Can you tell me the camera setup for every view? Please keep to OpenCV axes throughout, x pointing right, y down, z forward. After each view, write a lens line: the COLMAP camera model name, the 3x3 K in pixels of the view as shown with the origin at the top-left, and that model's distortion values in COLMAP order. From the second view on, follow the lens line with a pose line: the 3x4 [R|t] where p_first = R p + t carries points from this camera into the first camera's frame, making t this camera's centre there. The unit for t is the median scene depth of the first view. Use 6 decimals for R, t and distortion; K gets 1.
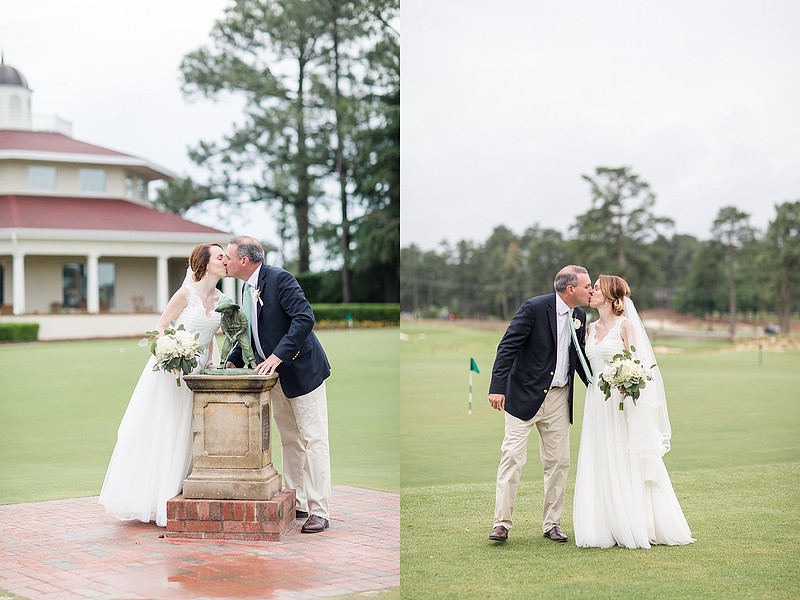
lens RADIAL K [[2096.3, 0, 399.2], [0, 2096.3, 298.6], [0, 0, 1]] dist [0.013689, 0.000000]
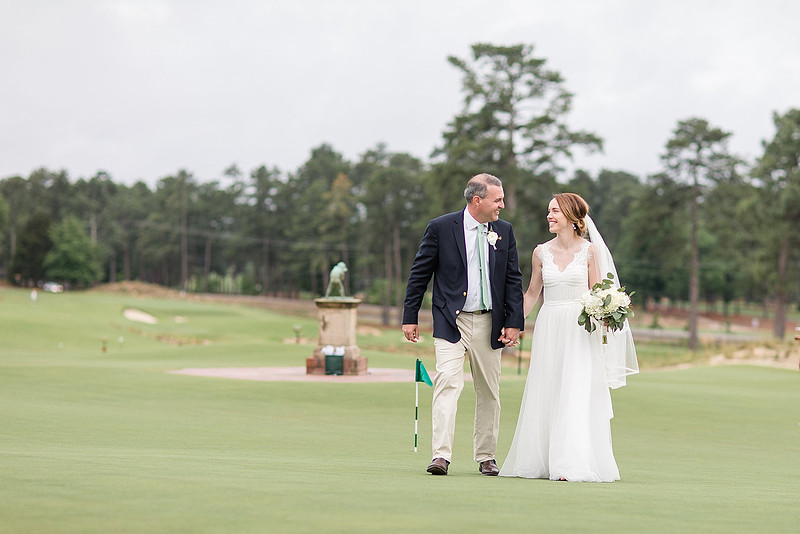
lens RADIAL K [[2022.0, 0, 400.8], [0, 2022.0, 268.7], [0, 0, 1]] dist [0.016905, 0.000000]
pose [[0.999133, 0.035196, 0.022223, 0.060837], [-0.034926, 0.999313, -0.012429, 0.008264], [-0.022645, 0.011642, 0.999676, 0.414699]]
